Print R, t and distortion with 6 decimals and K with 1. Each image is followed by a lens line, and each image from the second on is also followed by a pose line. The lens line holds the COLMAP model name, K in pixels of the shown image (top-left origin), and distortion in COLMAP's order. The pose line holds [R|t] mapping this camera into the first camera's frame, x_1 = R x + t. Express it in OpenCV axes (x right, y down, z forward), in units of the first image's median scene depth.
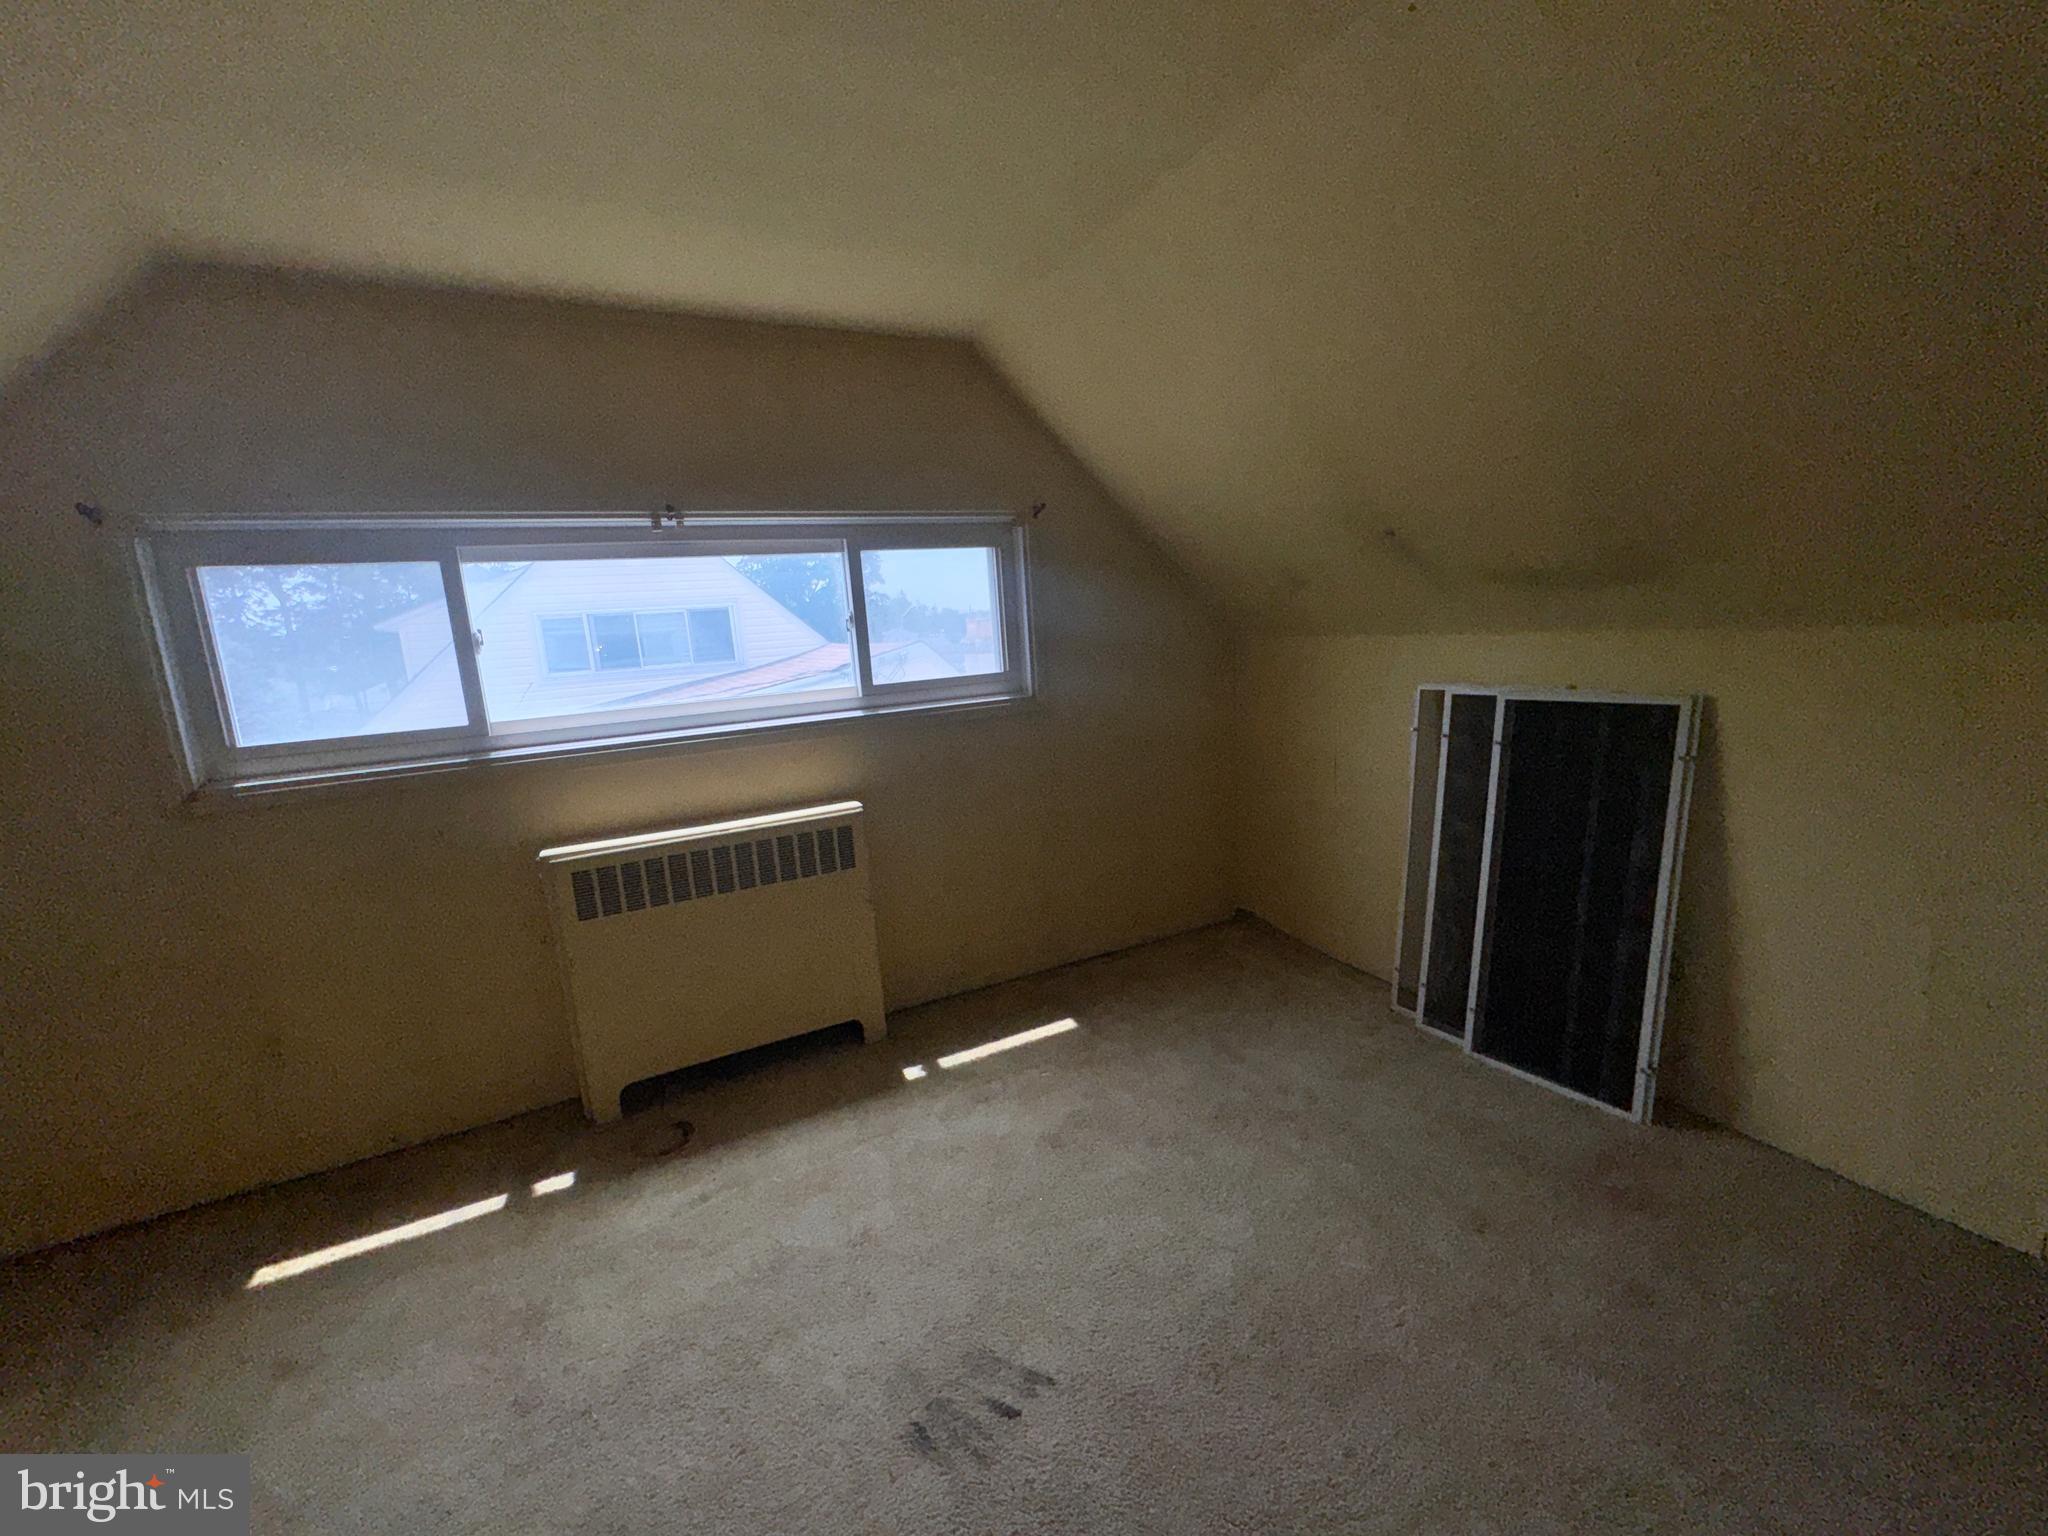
lens RADIAL K [[813.1, 0, 1021.3], [0, 813.1, 764.3], [0, 0, 1]] dist [-0.004864, 0.000067]
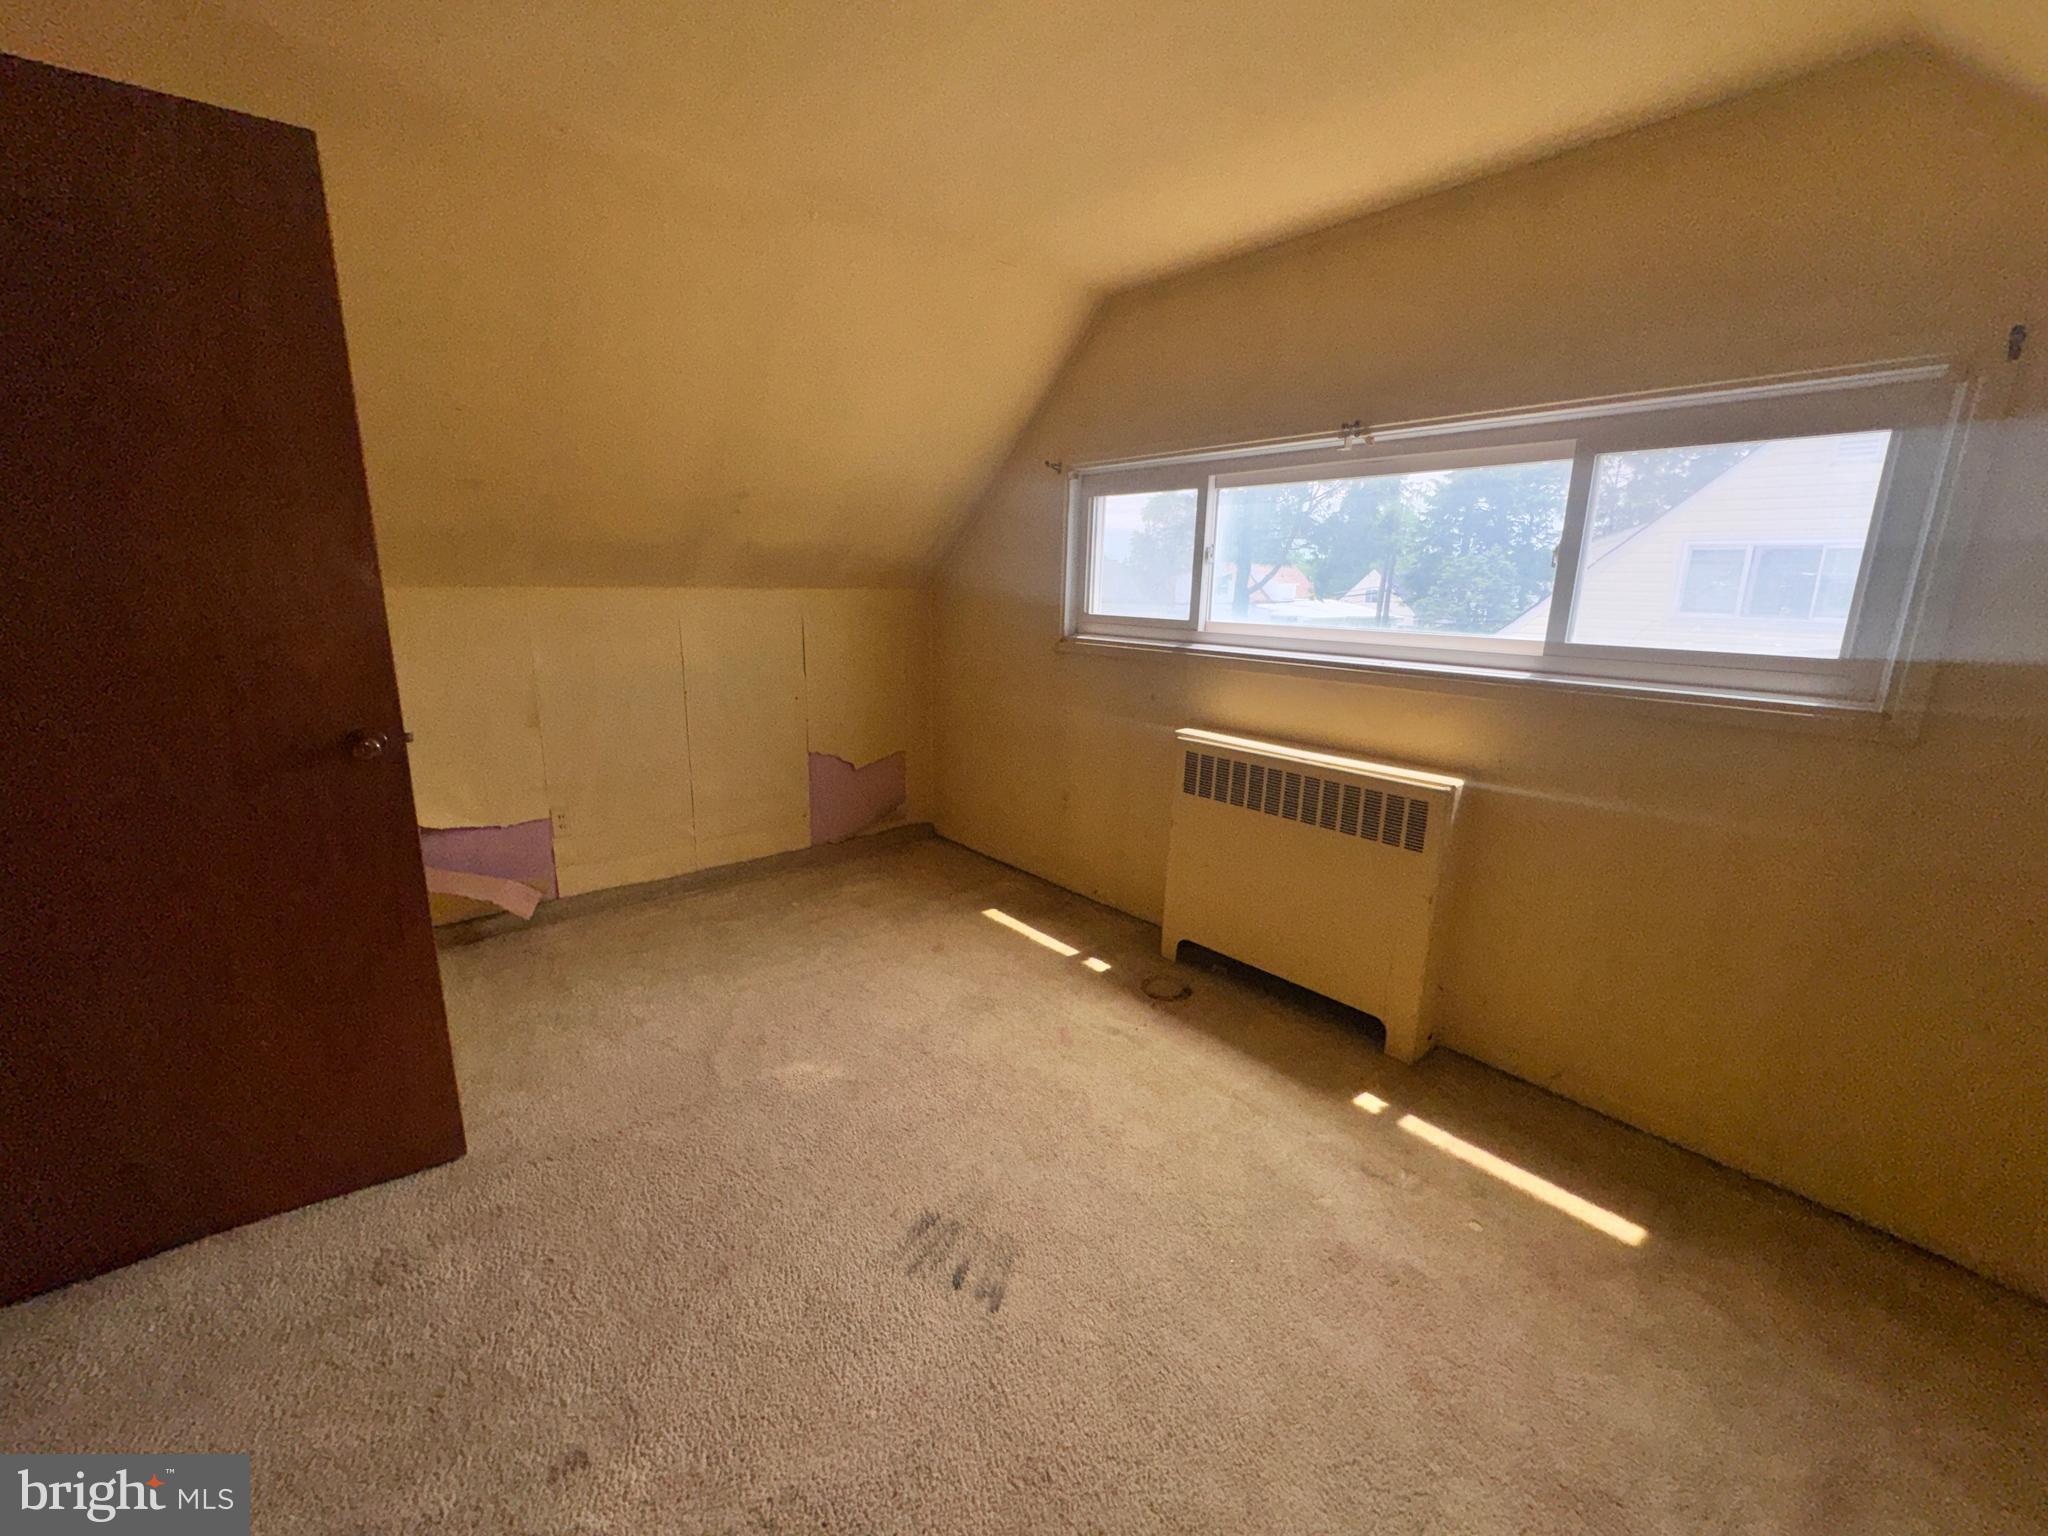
lens RADIAL K [[813.1, 0, 1021.3], [0, 813.1, 764.3], [0, 0, 1]] dist [-0.004864, 0.000067]
pose [[0.243371, 0.282919, -0.927754, 0.490292], [-0.206421, 0.949709, 0.235465, -0.077837], [0.947714, 0.134202, 0.289532, 0.403753]]
